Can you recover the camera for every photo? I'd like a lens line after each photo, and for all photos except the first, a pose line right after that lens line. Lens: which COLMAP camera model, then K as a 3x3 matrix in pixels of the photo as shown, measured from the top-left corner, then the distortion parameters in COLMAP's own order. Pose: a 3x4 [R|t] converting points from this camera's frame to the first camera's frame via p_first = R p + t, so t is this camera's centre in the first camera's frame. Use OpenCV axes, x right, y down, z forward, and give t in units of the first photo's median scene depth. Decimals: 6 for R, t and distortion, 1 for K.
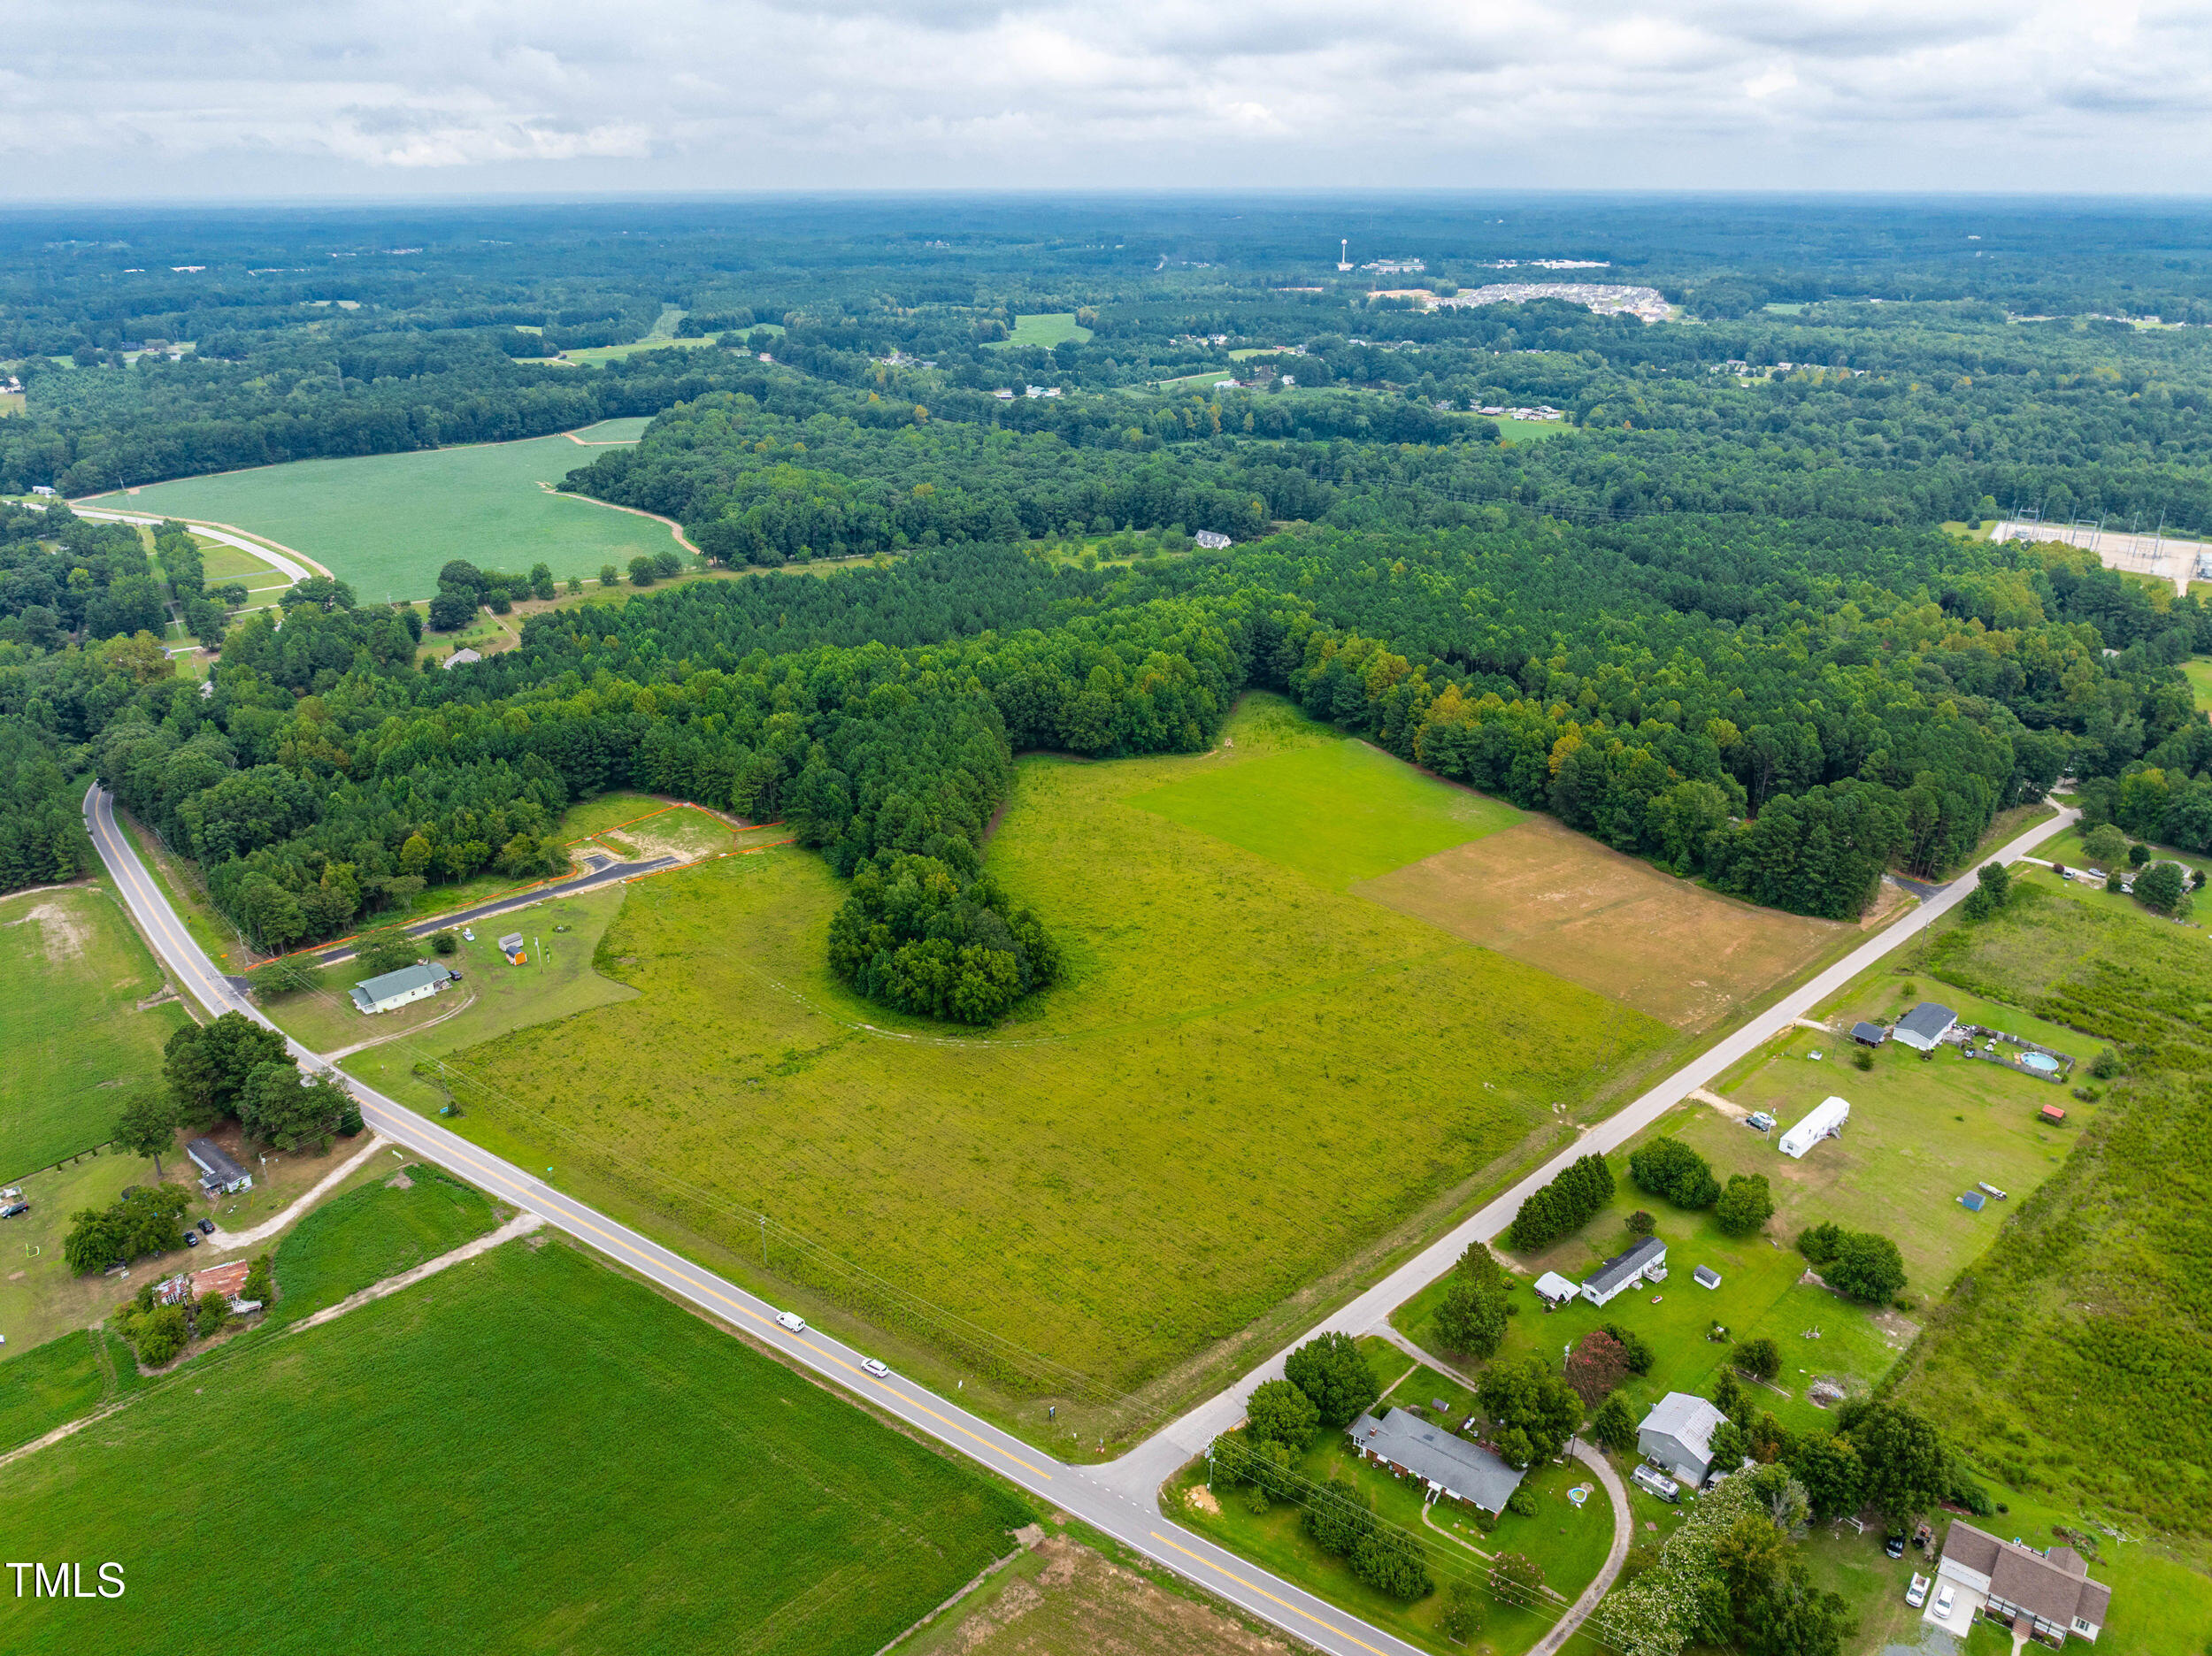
lens RADIAL K [[1550.0, 0, 1106.0], [0, 1550.0, 828.0], [0, 0, 1]] dist [-0.026321, 0.004834]
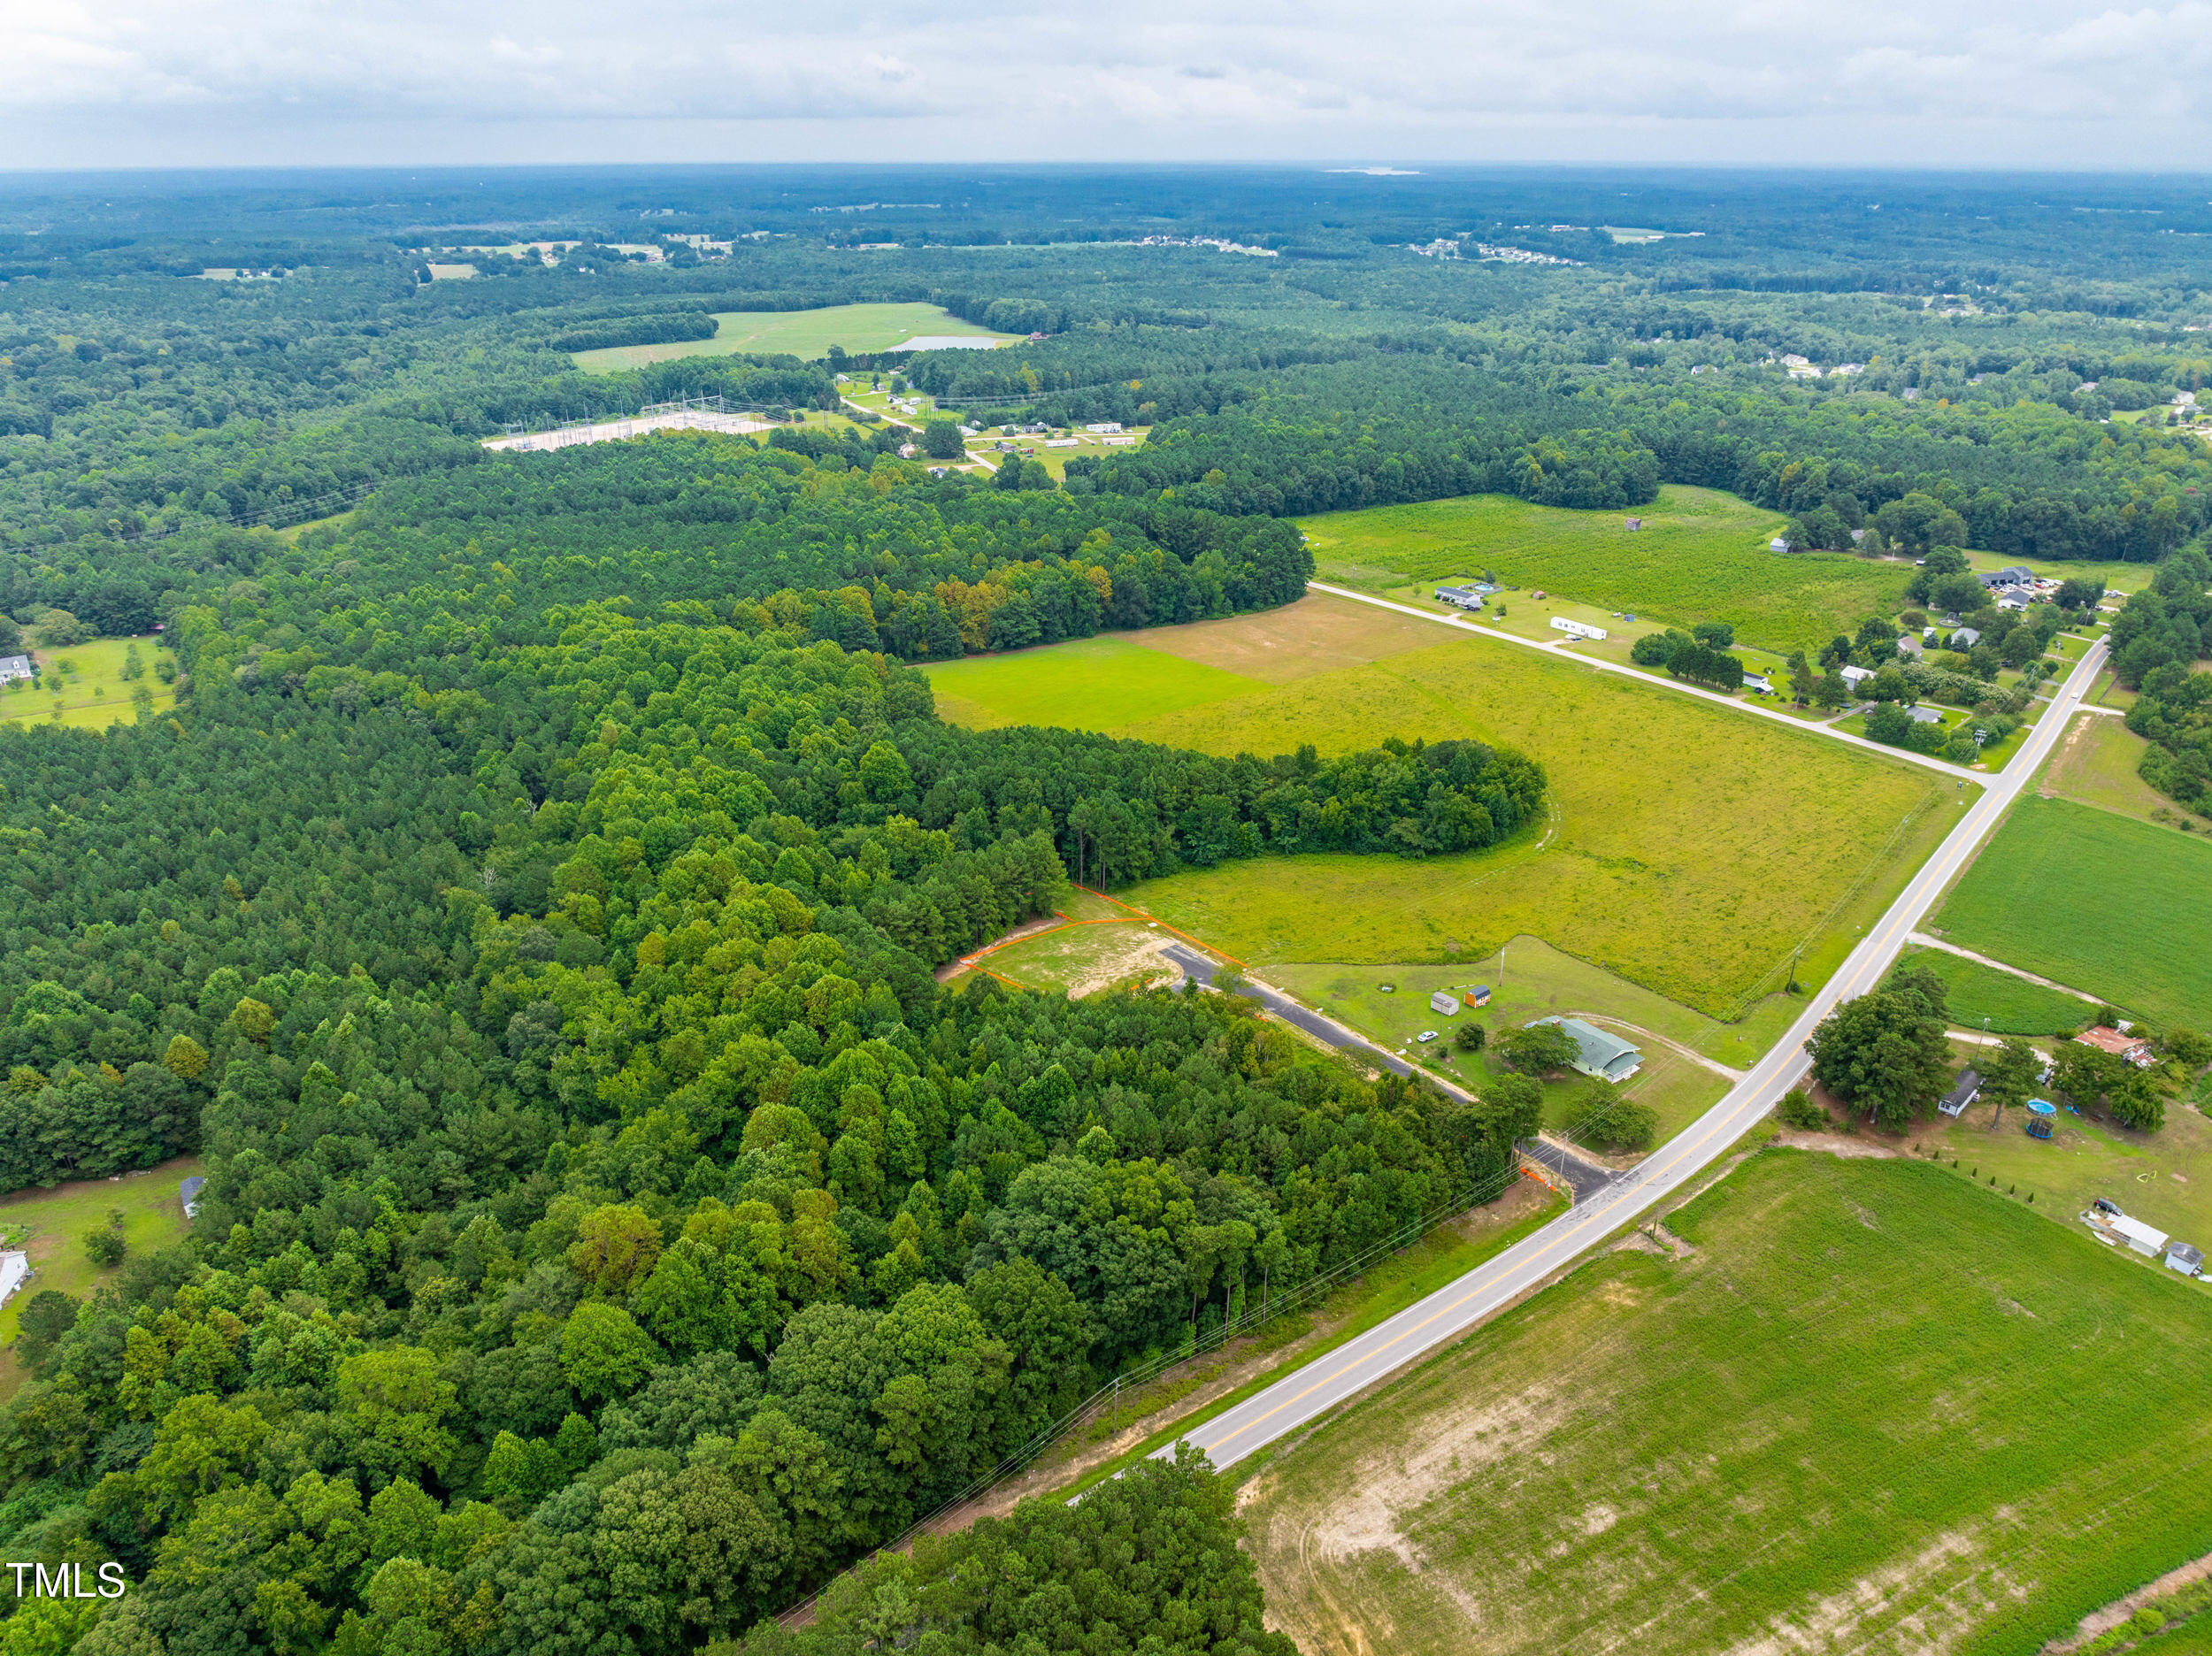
lens RADIAL K [[1538.2, 0, 1106.0], [0, 1538.2, 828.0], [0, 0, 1]] dist [-0.041080, 0.029084]
pose [[0.104602, -0.401845, 0.909714, -1.090706], [0.388159, 0.858678, 0.334669, -0.347503], [-0.915637, 0.318107, 0.245800, 0.907349]]
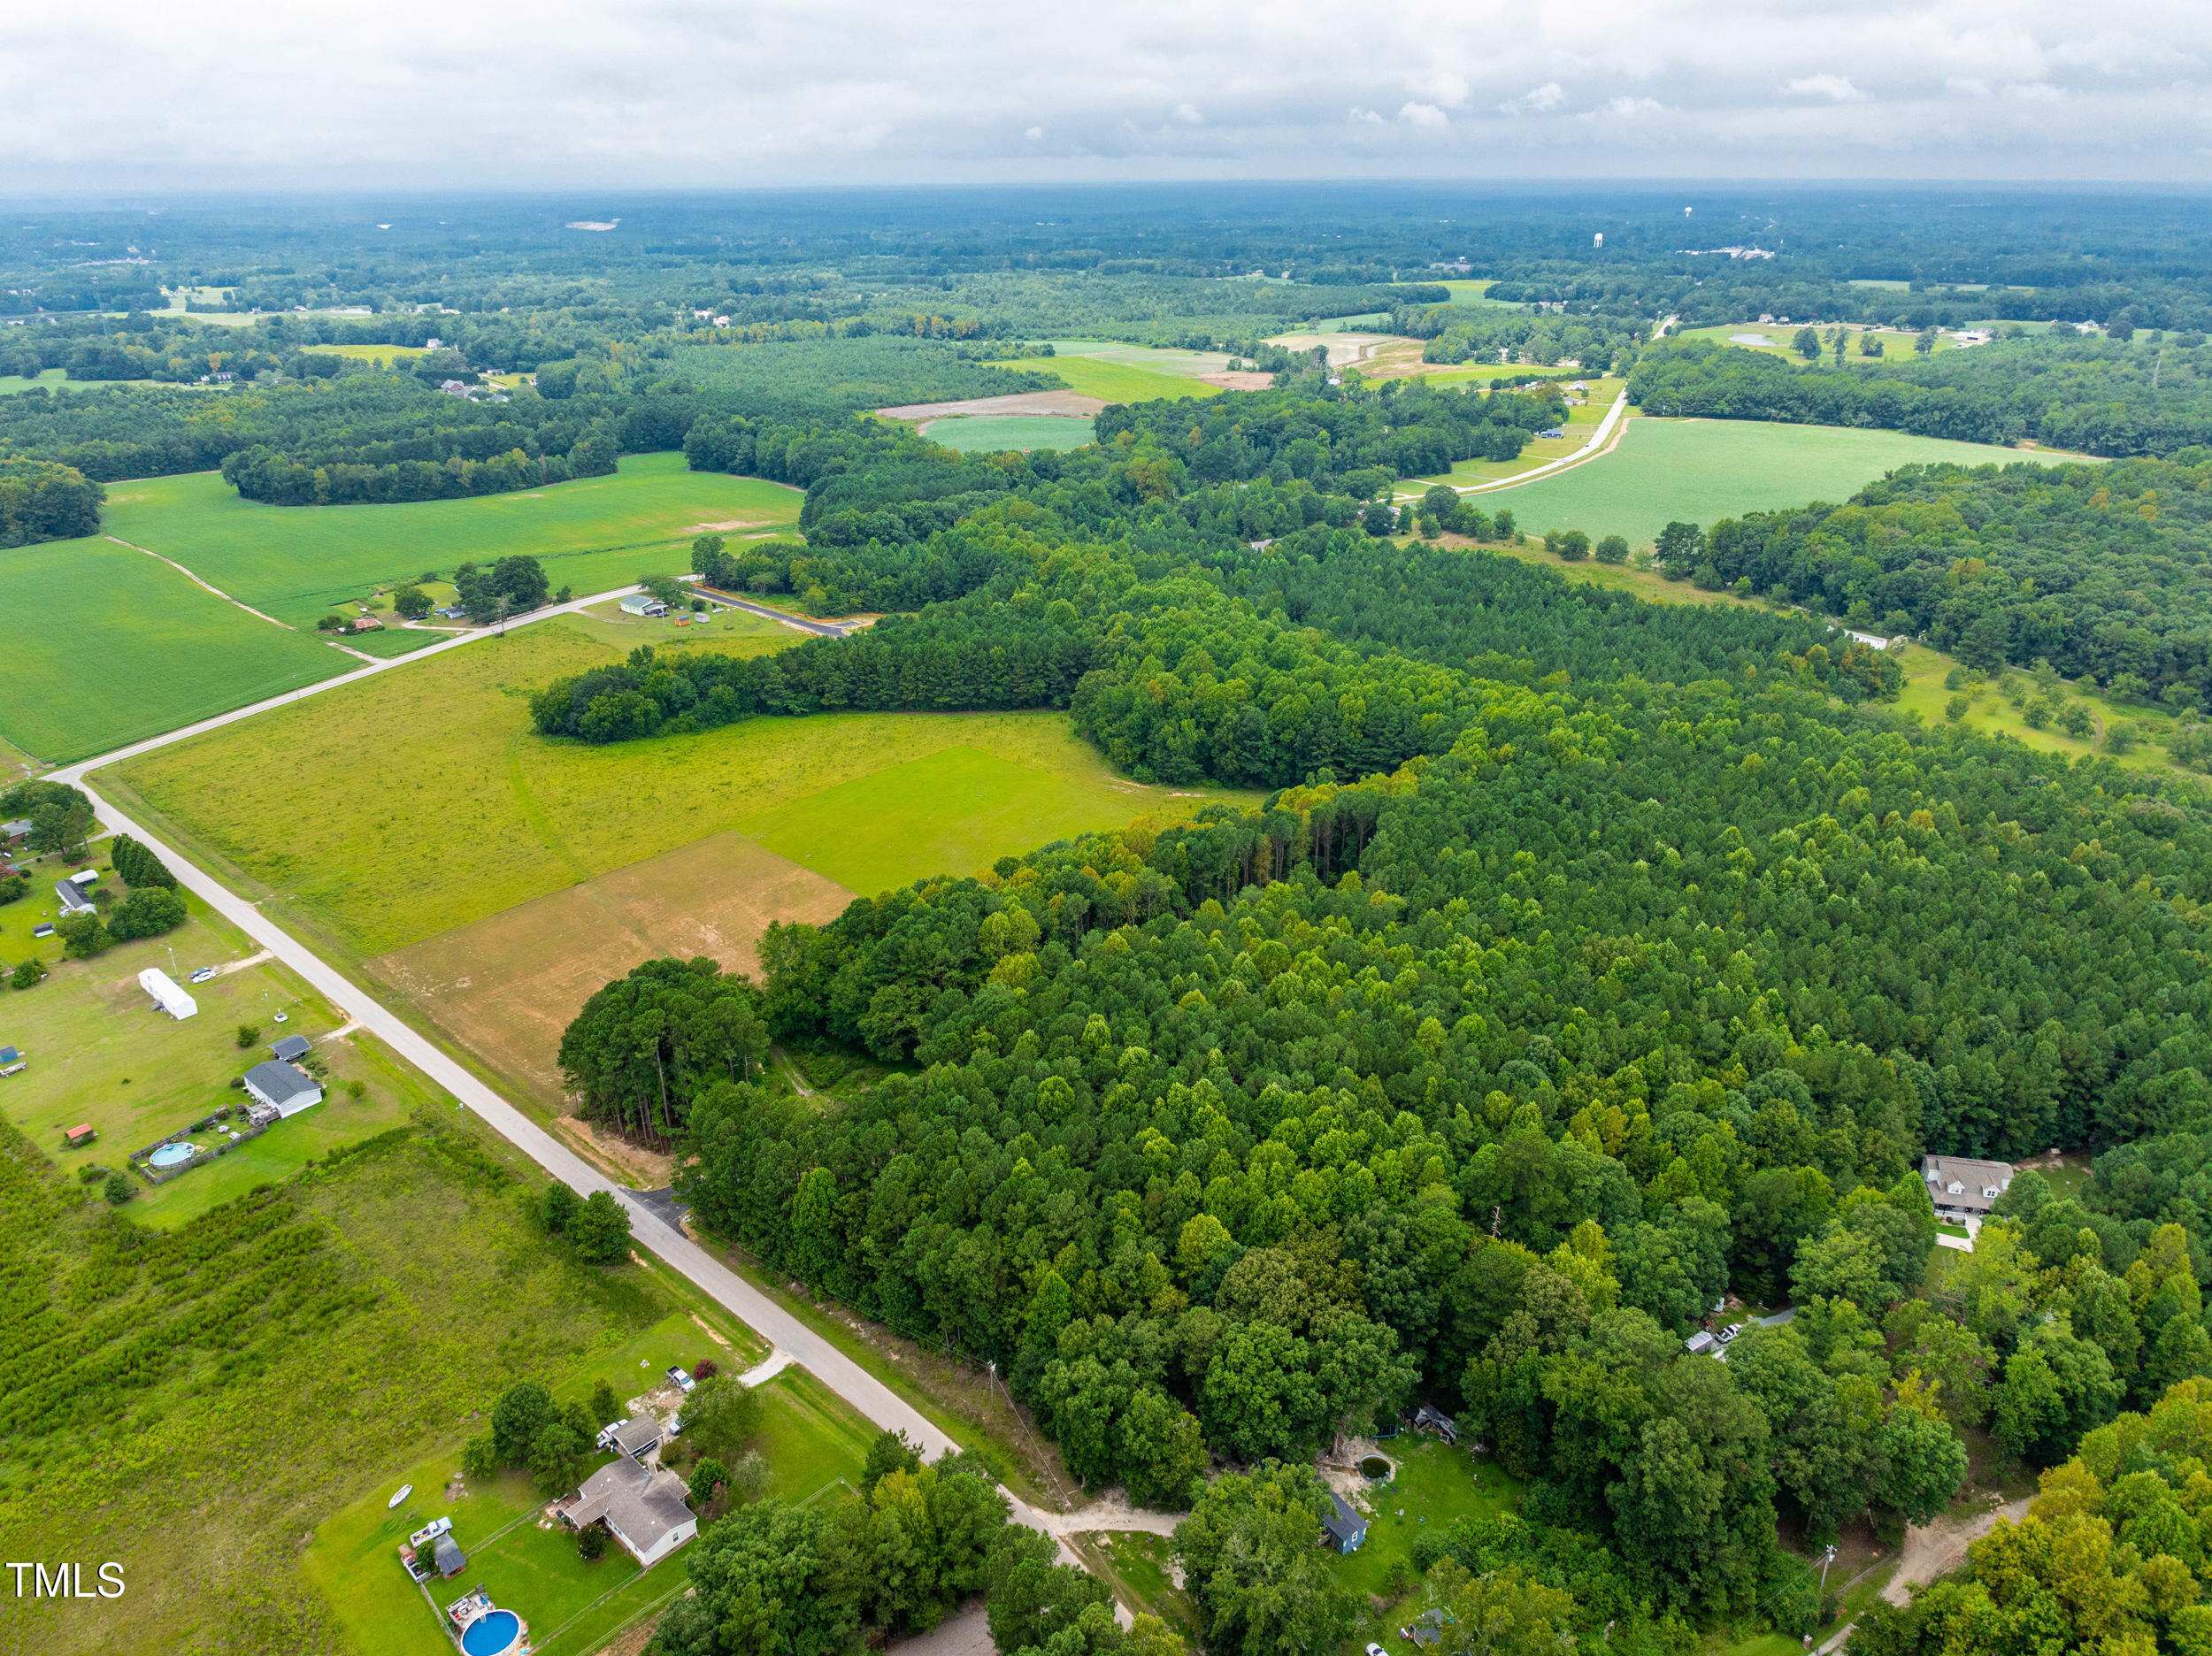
lens RADIAL K [[1538.2, 0, 1106.0], [0, 1538.2, 828.0], [0, 0, 1]] dist [-0.041080, 0.029084]
pose [[0.106156, 0.394878, -0.912580, 1.163151], [-0.381350, 0.863756, 0.329391, -0.409613], [0.918315, 0.313046, 0.242279, 1.039142]]
